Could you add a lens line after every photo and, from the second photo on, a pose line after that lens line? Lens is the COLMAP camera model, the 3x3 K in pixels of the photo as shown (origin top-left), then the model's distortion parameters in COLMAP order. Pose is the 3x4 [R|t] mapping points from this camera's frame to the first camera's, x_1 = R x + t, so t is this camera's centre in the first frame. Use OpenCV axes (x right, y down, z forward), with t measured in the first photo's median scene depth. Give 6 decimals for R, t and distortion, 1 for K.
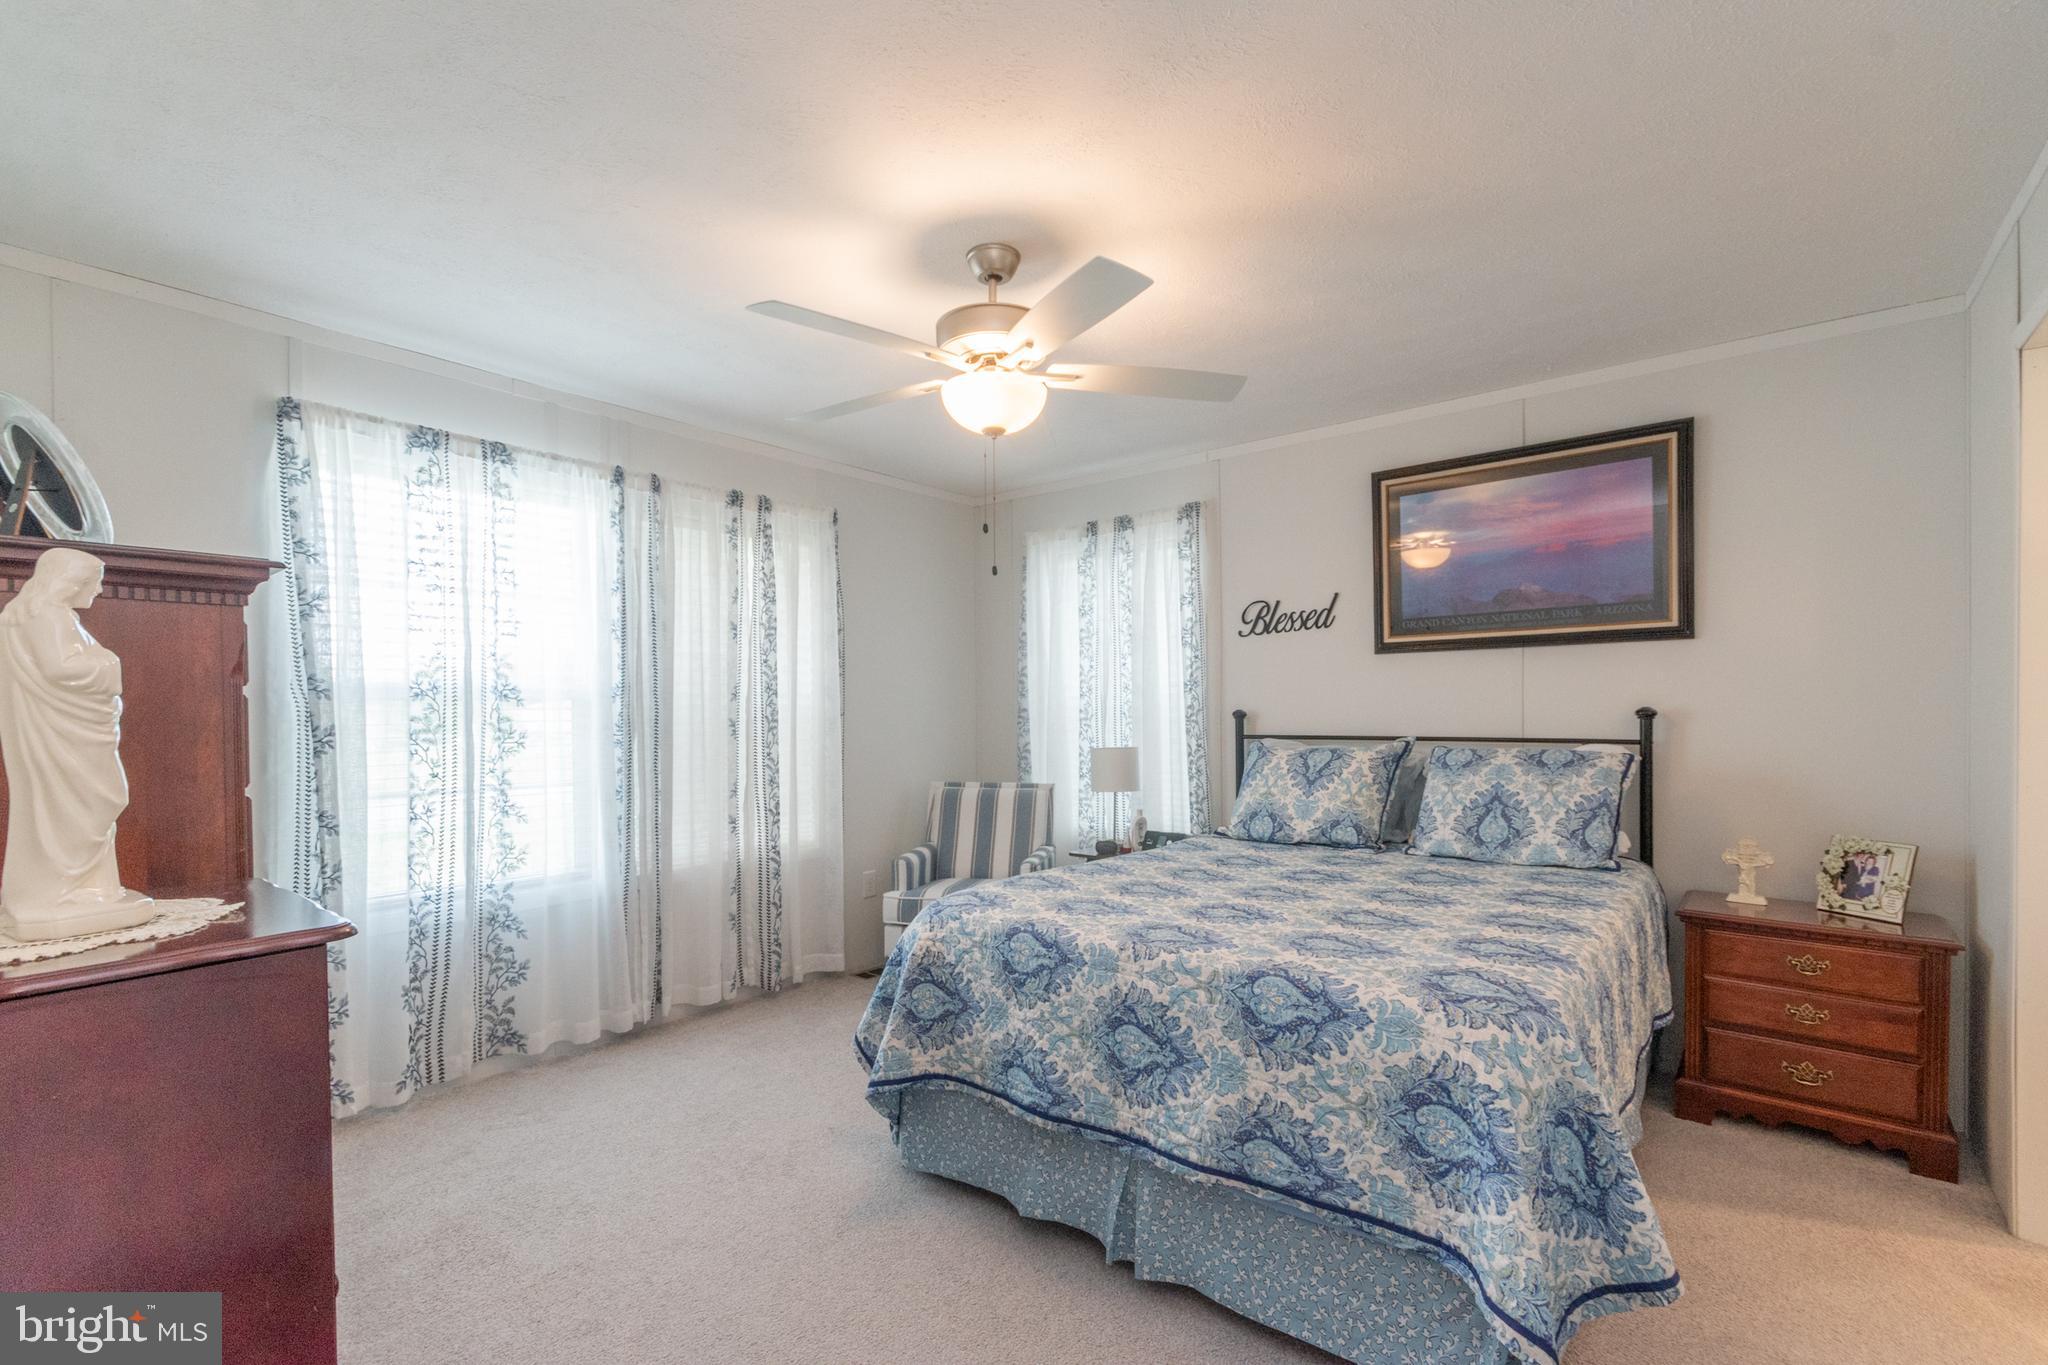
lens RADIAL K [[908.2, 0, 1030.0], [0, 908.2, 702.2], [0, 0, 1]] dist [0.007723, 0.000128]
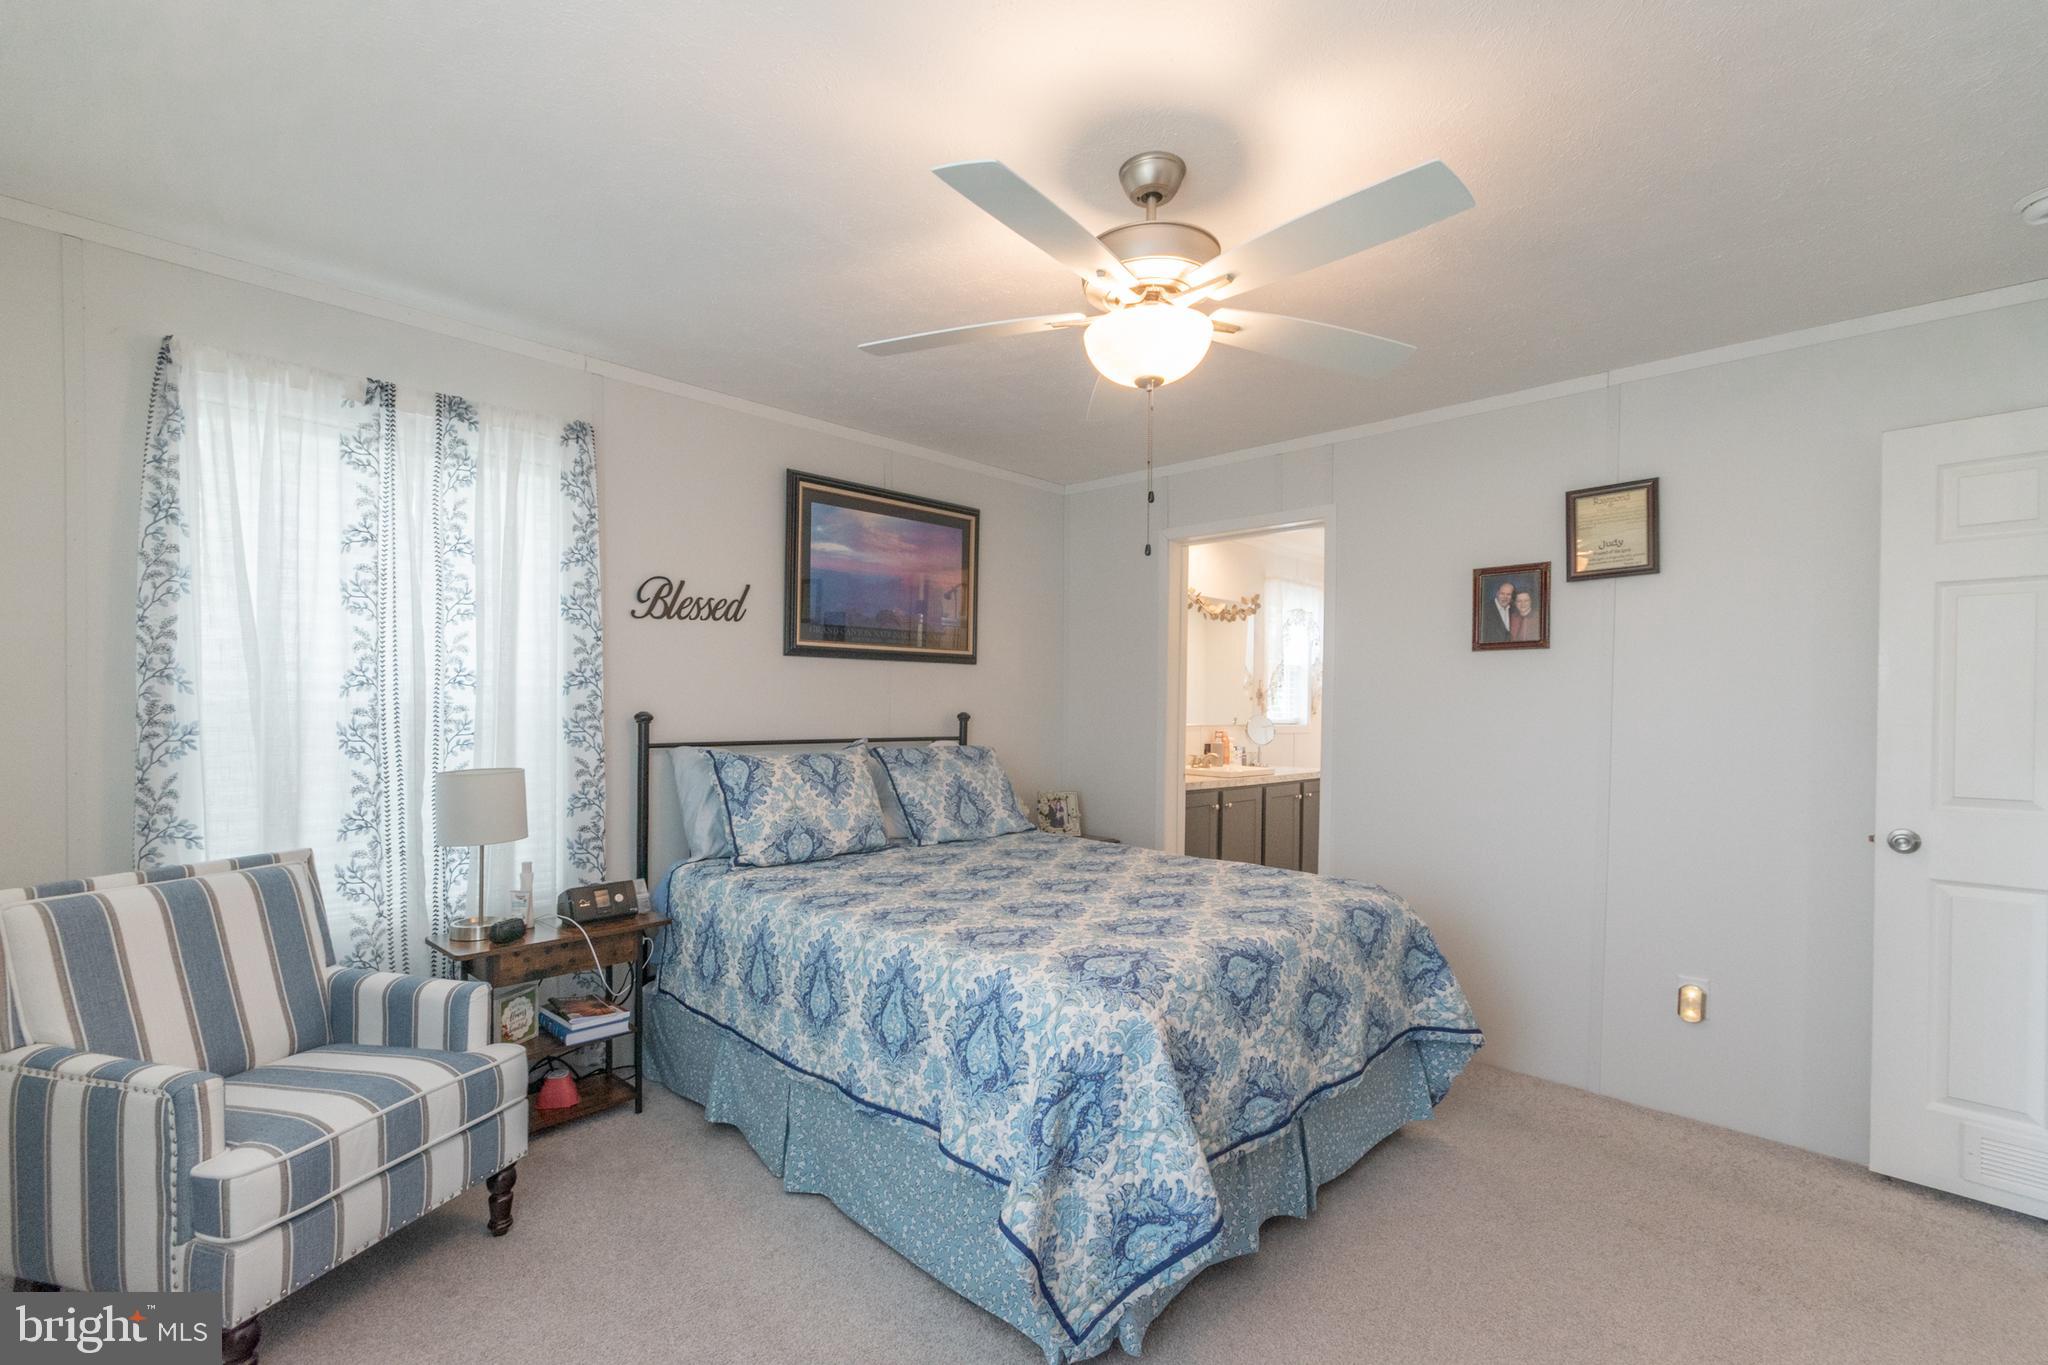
lens RADIAL K [[908.2, 0, 992.8], [0, 908.2, 714.6], [0, 0, 1]] dist [0.007723, 0.000128]
pose [[0.113654, 0.001671, 0.993519, -0.592737], [-0.015884, 0.999874, 0.000135, 0.006740], [-0.993393, -0.015797, 0.113666, 0.709144]]
